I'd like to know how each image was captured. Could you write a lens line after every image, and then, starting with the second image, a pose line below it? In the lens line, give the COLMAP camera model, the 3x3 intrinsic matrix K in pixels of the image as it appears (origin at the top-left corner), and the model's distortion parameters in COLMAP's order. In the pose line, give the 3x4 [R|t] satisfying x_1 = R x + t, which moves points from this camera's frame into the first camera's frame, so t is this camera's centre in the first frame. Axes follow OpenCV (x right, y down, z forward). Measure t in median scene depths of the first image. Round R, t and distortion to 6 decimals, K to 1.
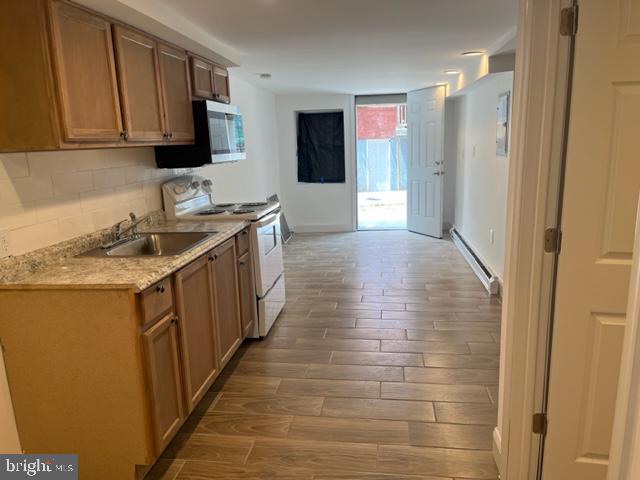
lens RADIAL K [[482.7, 0, 320.1], [0, 482.7, 241.4], [0, 0, 1]] dist [0.020770, -0.050923]
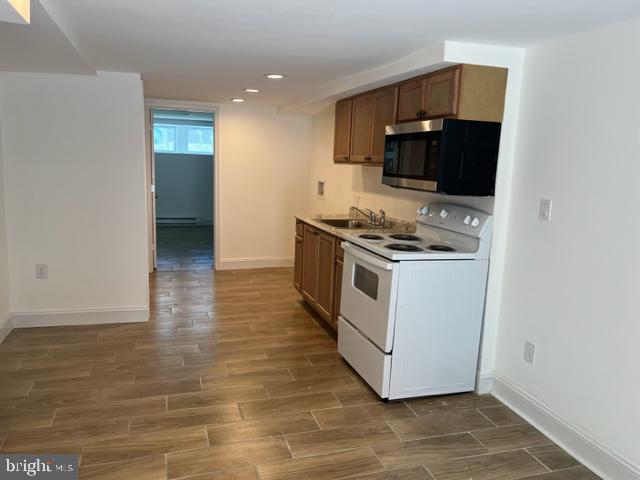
lens RADIAL K [[482.7, 0, 319.4], [0, 482.7, 240.4], [0, 0, 1]] dist [0.020770, -0.050923]
pose [[-0.898947, 0.066880, -0.432921, 0.428083], [-0.102210, 0.928976, 0.355748, -0.471317], [0.425966, 0.364047, -0.828265, 2.128232]]
